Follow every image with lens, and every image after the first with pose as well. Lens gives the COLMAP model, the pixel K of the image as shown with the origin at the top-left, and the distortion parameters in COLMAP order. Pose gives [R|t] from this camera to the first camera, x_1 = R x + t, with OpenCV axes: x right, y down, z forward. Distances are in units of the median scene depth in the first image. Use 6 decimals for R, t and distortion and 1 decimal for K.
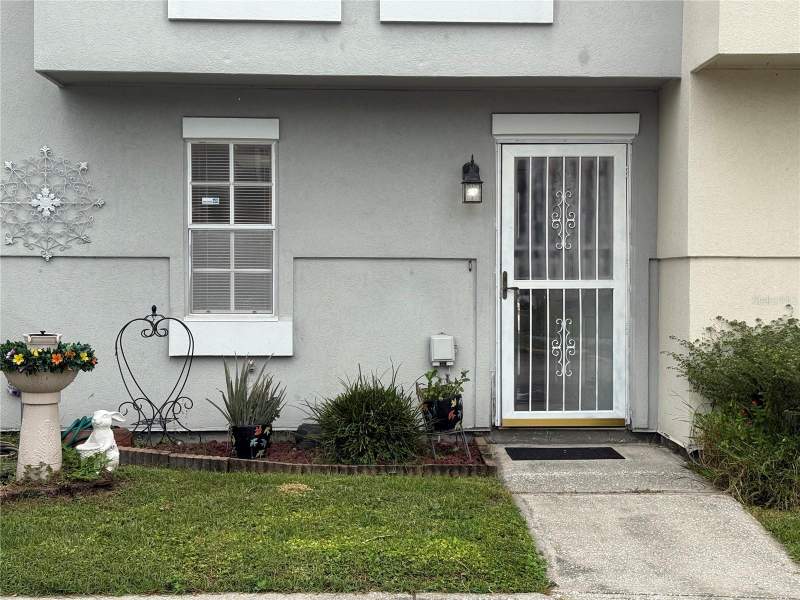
lens RADIAL K [[1142.7, 0, 398.6], [0, 1142.7, 307.4], [0, 0, 1]] dist [0.127675, 0.000000]
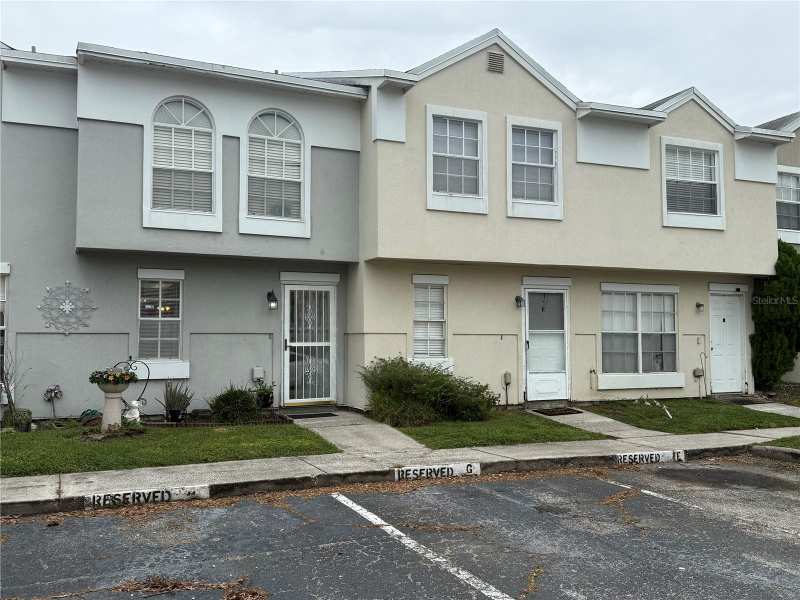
lens RADIAL K [[740.5, 0, 399.5], [0, 740.5, 297.7], [0, 0, 1]] dist [0.022683, 0.000000]
pose [[0.916981, 0.017115, 0.398563, -0.296171], [0.015910, 0.996716, -0.079404, 0.008218], [-0.398613, 0.079153, 0.913697, -0.472096]]
